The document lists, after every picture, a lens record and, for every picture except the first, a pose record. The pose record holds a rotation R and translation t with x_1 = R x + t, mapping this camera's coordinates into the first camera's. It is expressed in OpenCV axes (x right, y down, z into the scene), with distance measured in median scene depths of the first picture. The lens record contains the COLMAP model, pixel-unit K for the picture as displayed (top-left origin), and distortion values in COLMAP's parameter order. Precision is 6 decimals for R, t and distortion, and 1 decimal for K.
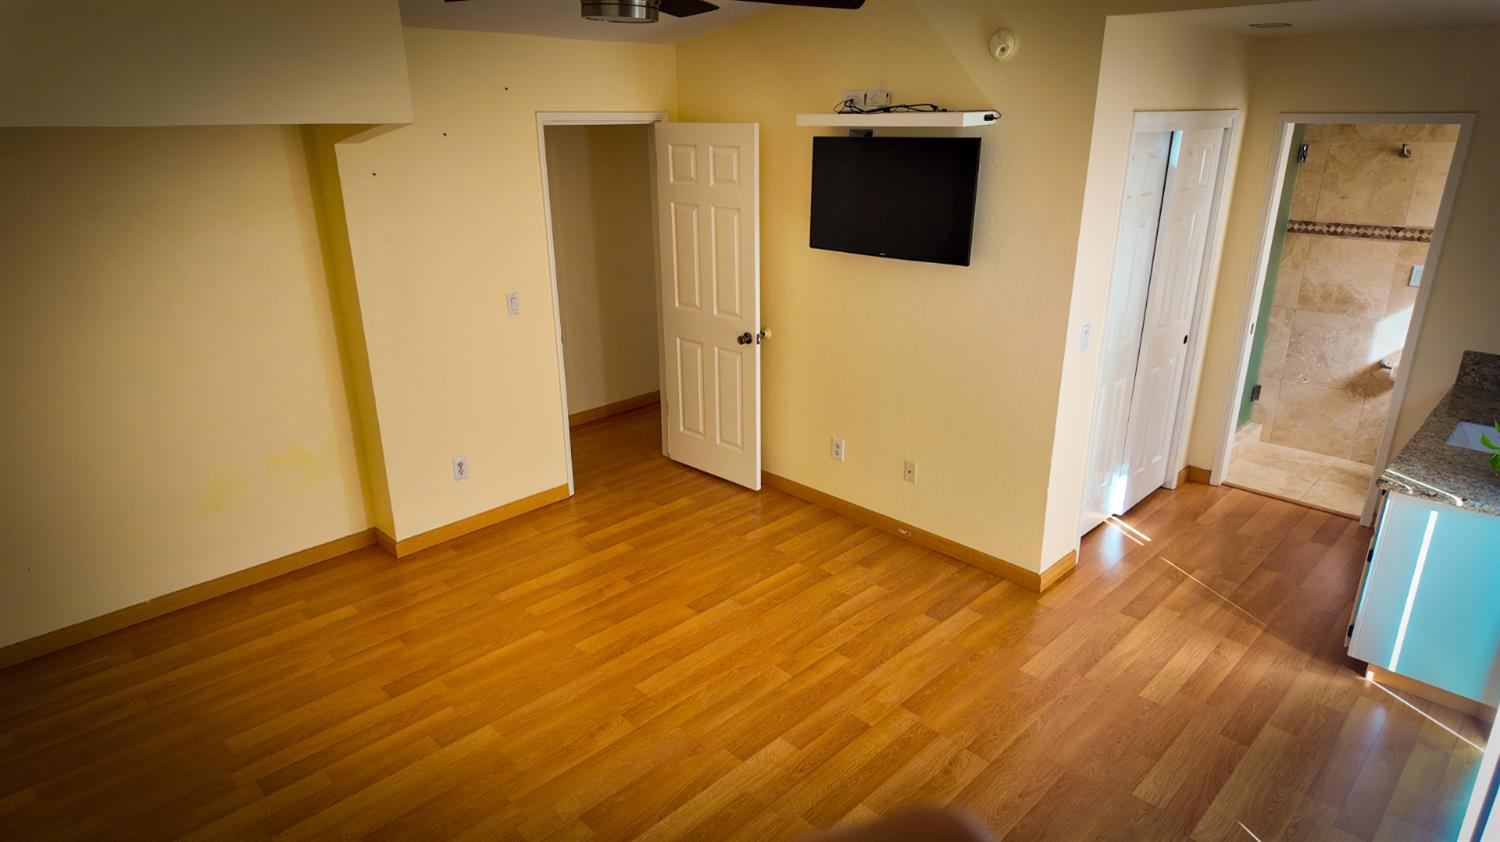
lens RADIAL K [[863.0, 0, 755.8], [0, 863.0, 426.3], [0, 0, 1]] dist [0.042403, -0.013978]
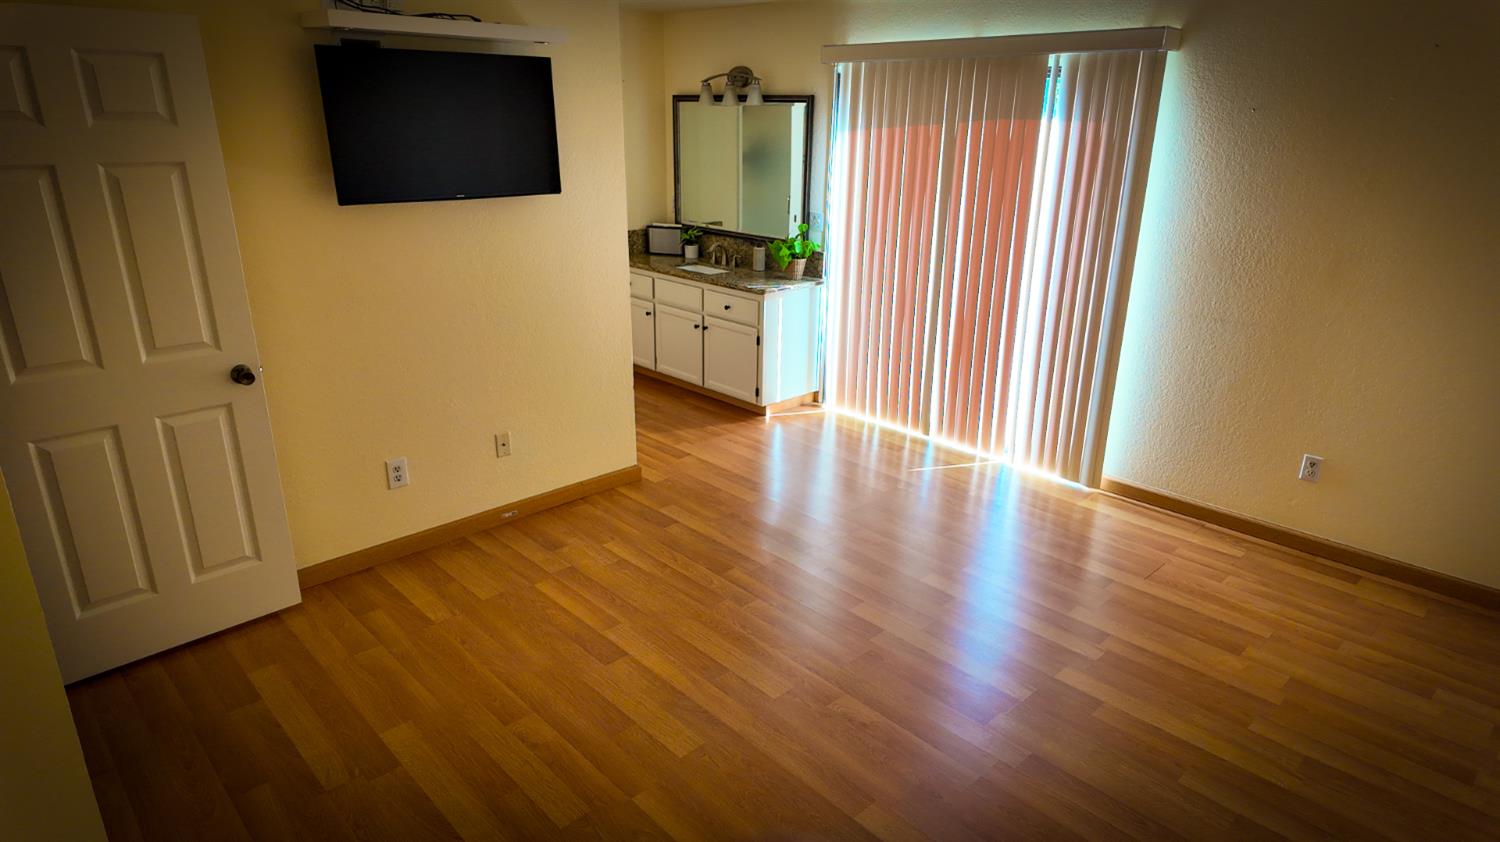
lens RADIAL K [[863.0, 0, 742.7], [0, 863.0, 436.6], [0, 0, 1]] dist [0.042403, -0.013978]
pose [[0.021855, -0.337462, 0.941086, -0.577277], [0.327595, 0.891759, 0.312166, -0.134929], [-0.944566, 0.301472, 0.130040, 0.578065]]
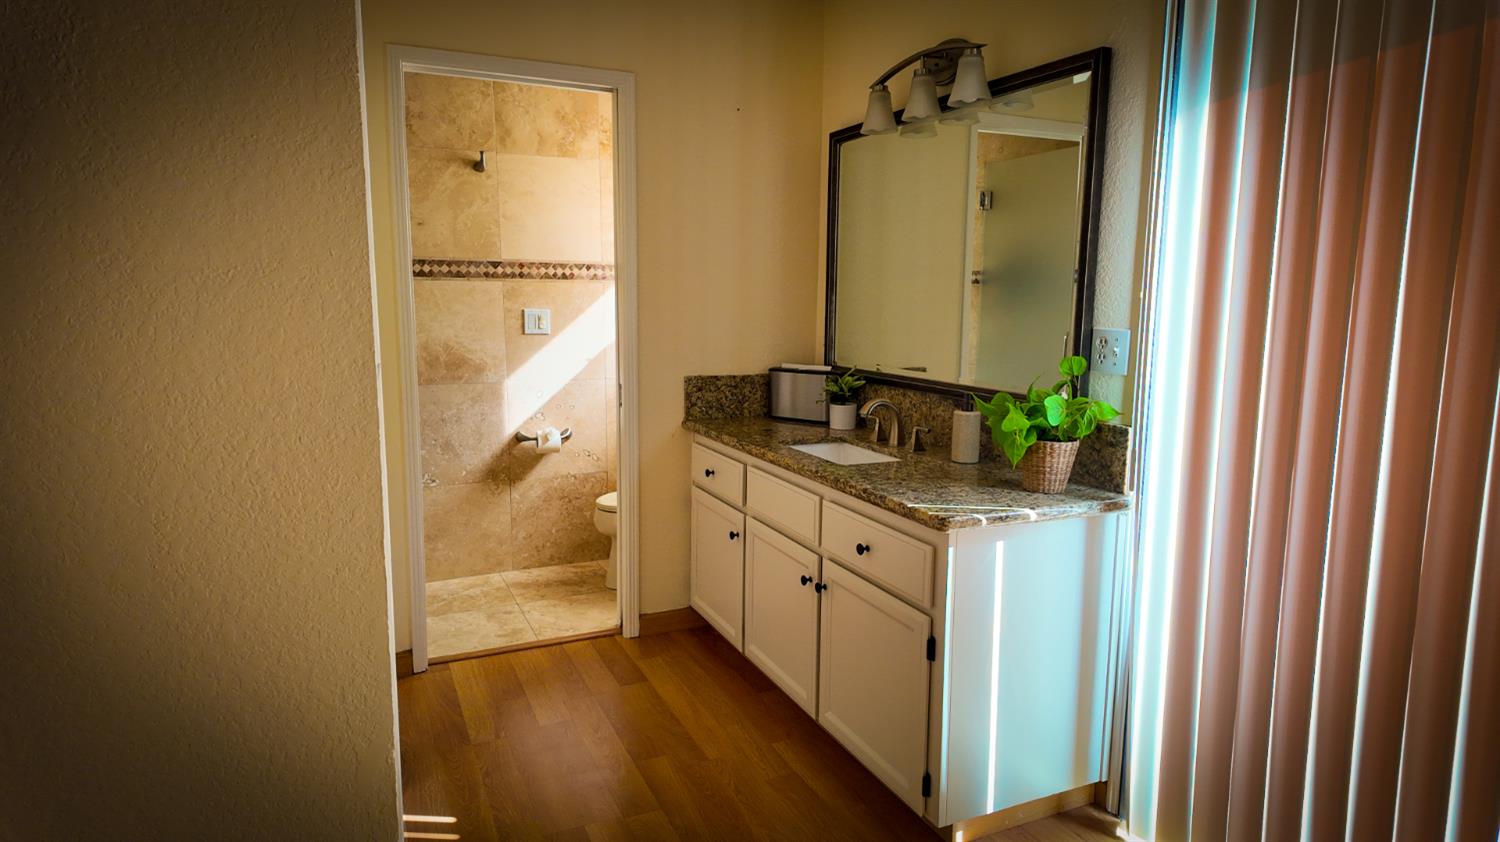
lens RADIAL K [[863.0, 0, 744.4], [0, 863.0, 423.4], [0, 0, 1]] dist [0.042403, -0.013978]
pose [[0.349037, -0.122462, 0.929073, 0.079599], [0.307281, 0.951566, 0.009986, -0.030627], [-0.885297, 0.282001, 0.369762, 0.561459]]
